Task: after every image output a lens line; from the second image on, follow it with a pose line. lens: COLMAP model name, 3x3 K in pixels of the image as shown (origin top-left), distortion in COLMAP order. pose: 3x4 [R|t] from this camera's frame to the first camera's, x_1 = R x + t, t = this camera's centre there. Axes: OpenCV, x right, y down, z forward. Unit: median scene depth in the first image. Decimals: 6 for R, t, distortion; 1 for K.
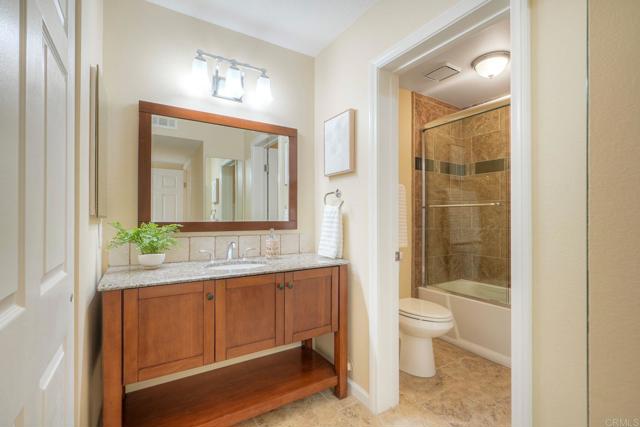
lens RADIAL K [[292.7, 0, 320.1], [0, 292.7, 215.0], [0, 0, 1]] dist [-0.008607, 0.003232]
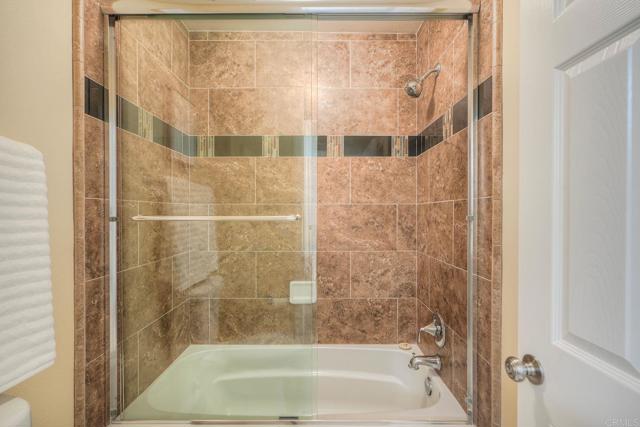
lens RADIAL K [[292.7, 0, 321.2], [0, 292.7, 213.5], [0, 0, 1]] dist [-0.008607, 0.003232]
pose [[0.548416, -0.008160, 0.836166, 0.178546], [-0.002398, 0.999933, 0.011330, -0.037540], [-0.836202, -0.008219, 0.548360, 0.543367]]
